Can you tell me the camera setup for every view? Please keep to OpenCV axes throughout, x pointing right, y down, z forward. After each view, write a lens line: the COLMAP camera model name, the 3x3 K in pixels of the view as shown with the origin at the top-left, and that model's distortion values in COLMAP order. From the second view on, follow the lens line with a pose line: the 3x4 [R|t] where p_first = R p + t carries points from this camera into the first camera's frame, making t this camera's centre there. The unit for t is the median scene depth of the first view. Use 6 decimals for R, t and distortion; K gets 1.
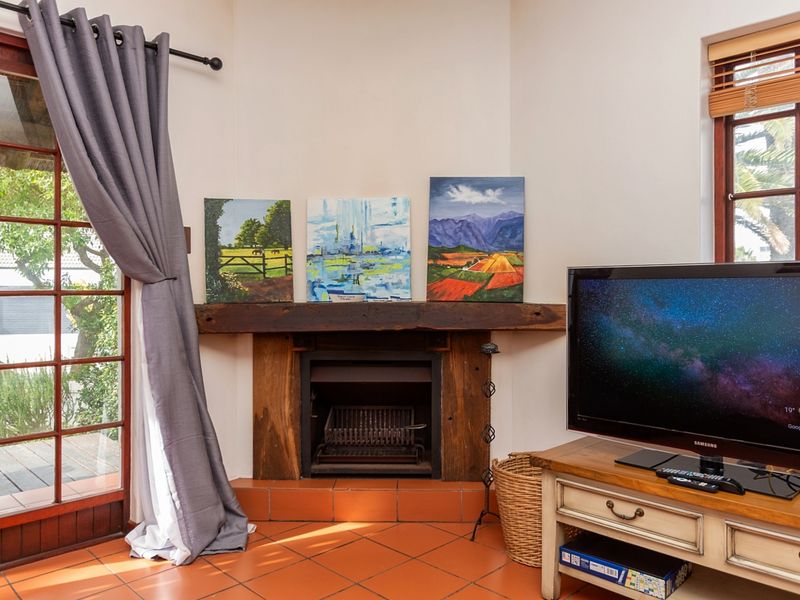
lens RADIAL K [[612.3, 0, 399.0], [0, 612.3, 295.1], [0, 0, 1]] dist [-0.002982, 0.003058]
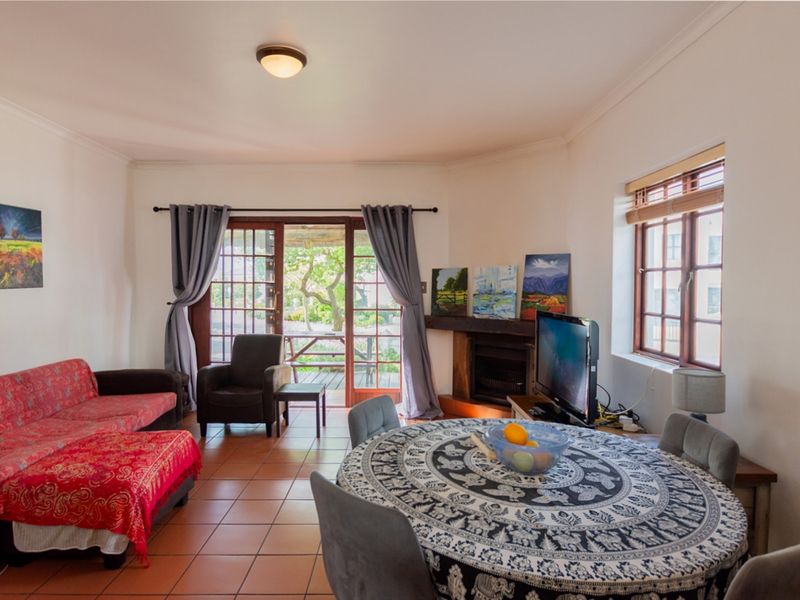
lens RADIAL K [[465.9, 0, 399.8], [0, 465.9, 299.0], [0, 0, 1]] dist [-0.000062, -0.000097]
pose [[0.721371, 0.025807, -0.692068, 0.791628], [-0.009027, 0.999571, 0.027864, -0.092589], [0.692490, -0.013853, 0.721294, -0.333018]]
